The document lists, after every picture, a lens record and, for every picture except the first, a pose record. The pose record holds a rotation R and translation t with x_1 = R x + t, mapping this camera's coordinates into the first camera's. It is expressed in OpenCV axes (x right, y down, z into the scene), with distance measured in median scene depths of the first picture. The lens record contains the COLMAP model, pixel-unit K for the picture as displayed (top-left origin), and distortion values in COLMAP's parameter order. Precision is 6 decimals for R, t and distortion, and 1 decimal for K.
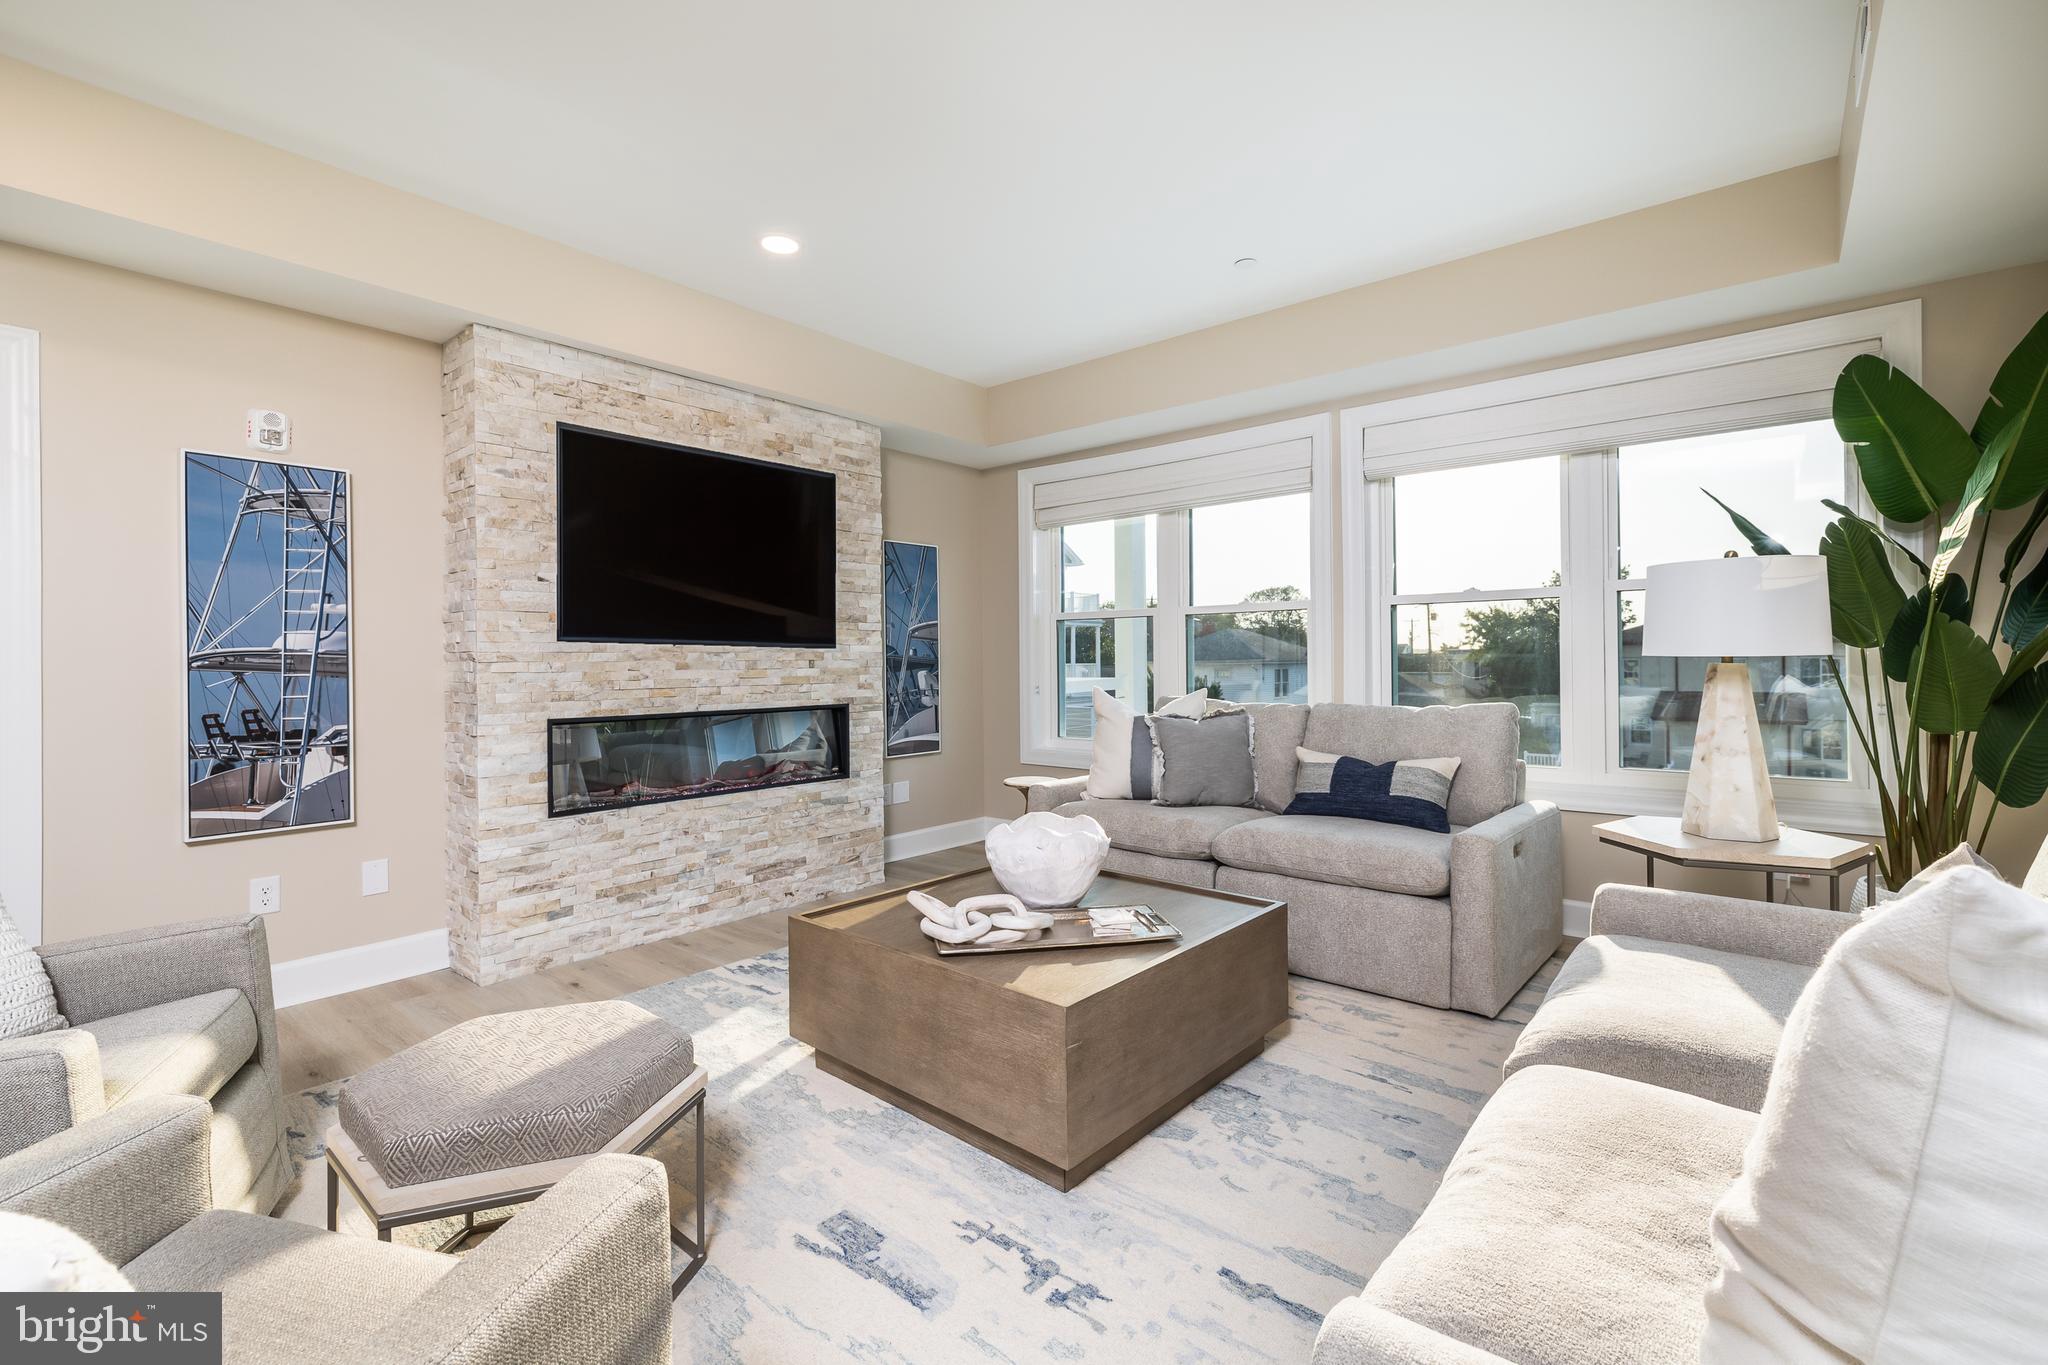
lens RADIAL K [[882.0, 0, 1022.6], [0, 882.0, 652.8], [0, 0, 1]] dist [0.000809, 0.000252]
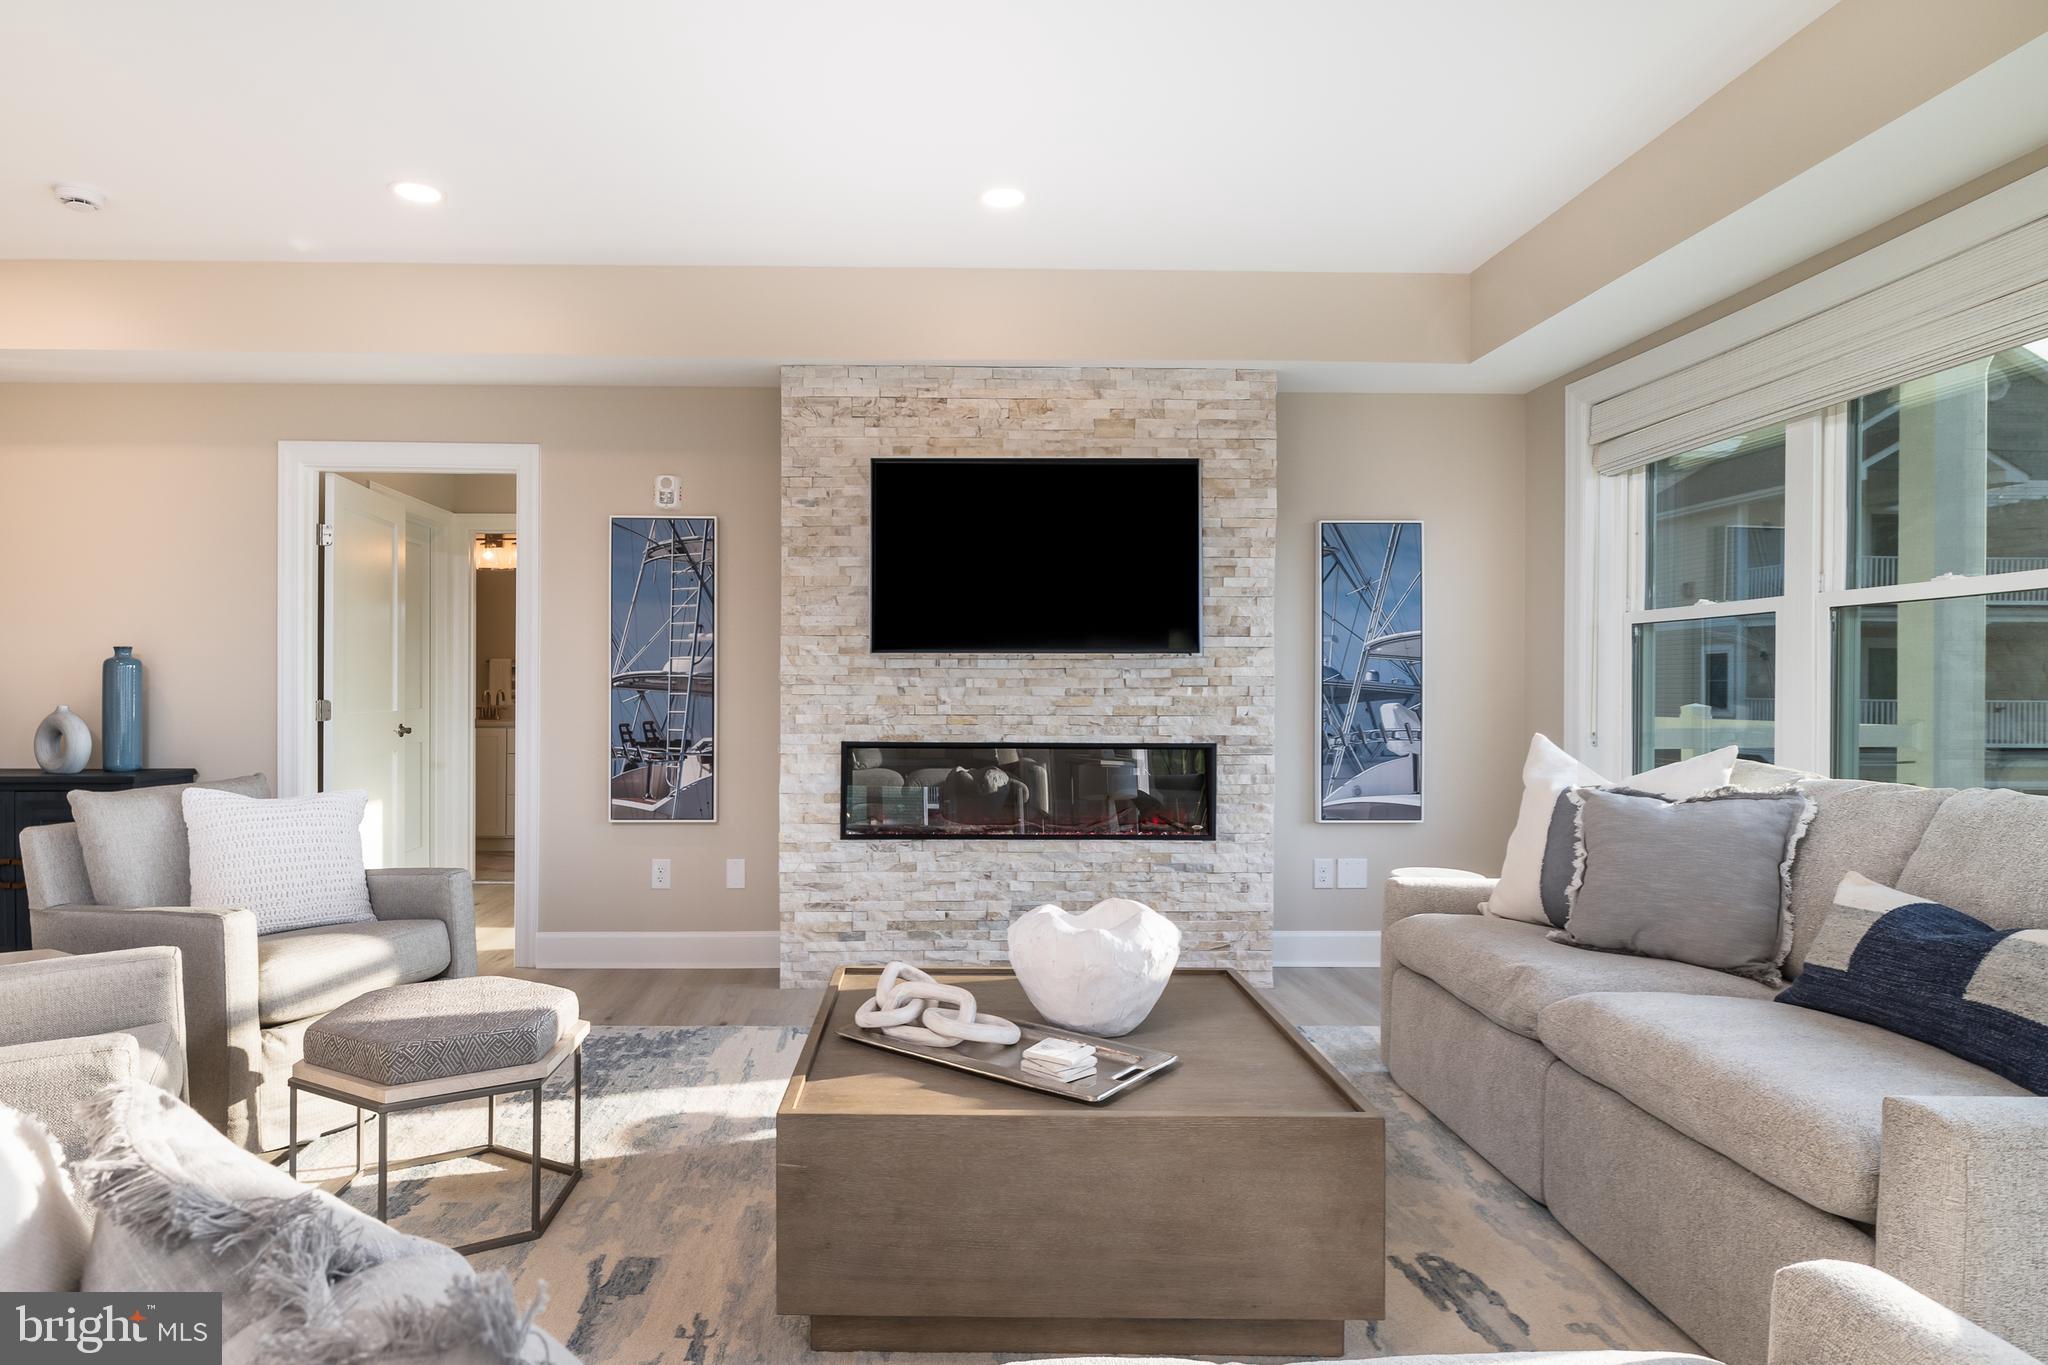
lens RADIAL K [[1166.5, 0, 1024.0], [0, 1166.5, 682.5], [0, 0, 1]] dist [-0.004311, -0.000095]
pose [[0.659326, 0.007327, -0.751821, 0.595501], [-0.003073, 0.999970, 0.007050, -0.002364], [0.751851, -0.002338, 0.659329, 0.275083]]
